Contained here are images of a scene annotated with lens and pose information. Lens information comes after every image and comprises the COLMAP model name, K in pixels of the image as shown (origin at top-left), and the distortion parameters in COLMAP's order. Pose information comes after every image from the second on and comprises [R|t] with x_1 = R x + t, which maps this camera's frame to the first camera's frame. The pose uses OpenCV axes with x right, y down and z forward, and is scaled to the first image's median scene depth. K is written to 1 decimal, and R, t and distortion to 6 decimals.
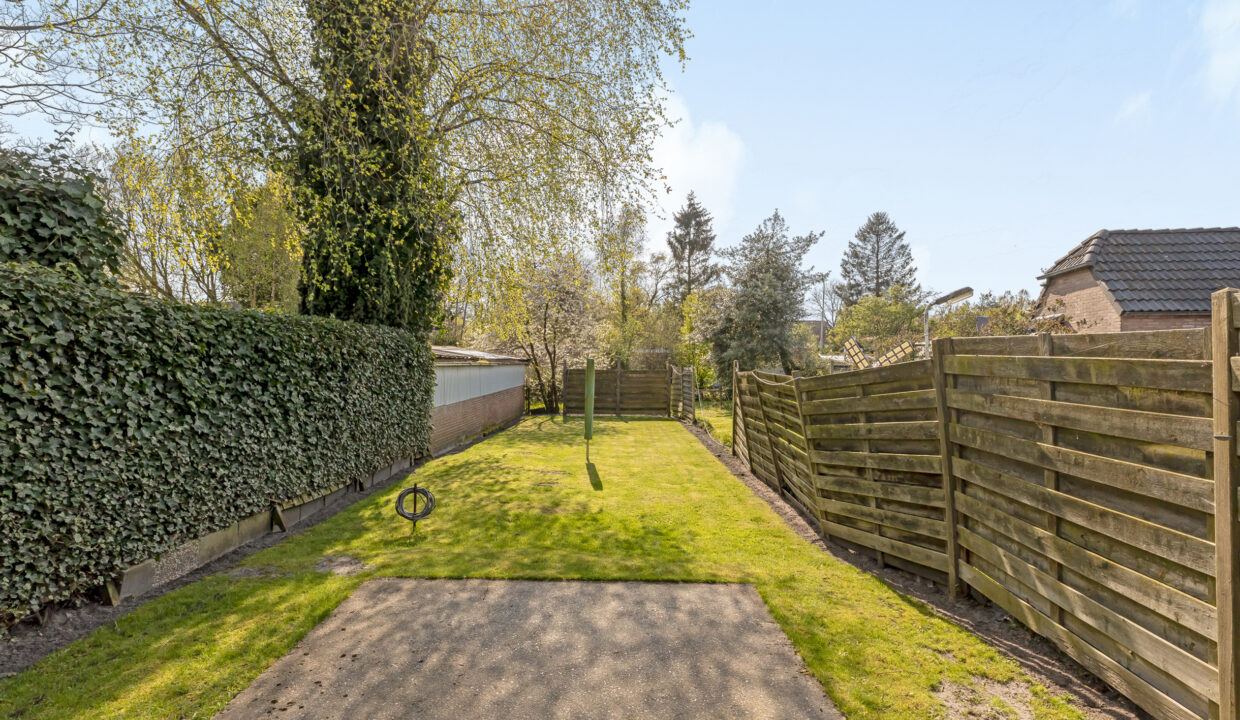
lens RADIAL K [[644.6, 0, 615.7], [0, 644.6, 380.5], [0, 0, 1]] dist [-0.002540, -0.000031]
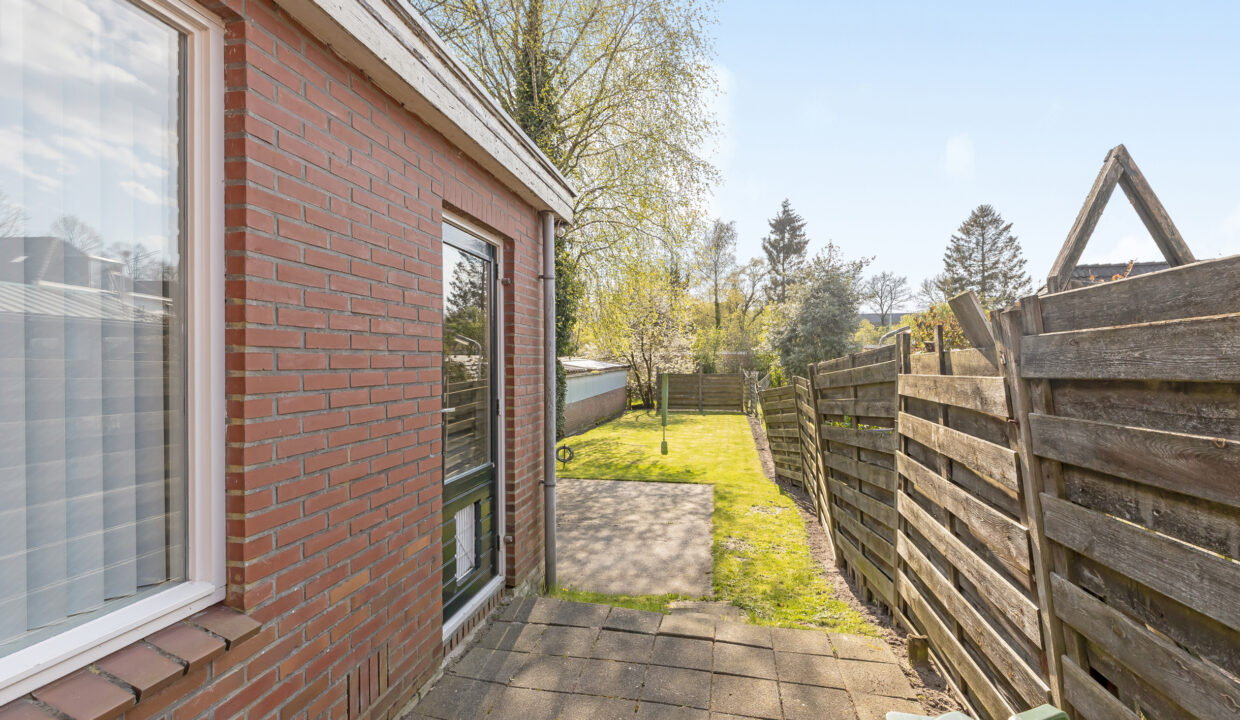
lens RADIAL K [[629.3, 0, 620.0], [0, 629.3, 360.0], [0, 0, 1]] dist [-0.125041, -0.000054]
pose [[0.987261, -0.006385, -0.158982, 0.042538], [0.002385, 0.999676, -0.025339, -0.012656], [0.159093, 0.024637, 0.986956, -0.225202]]
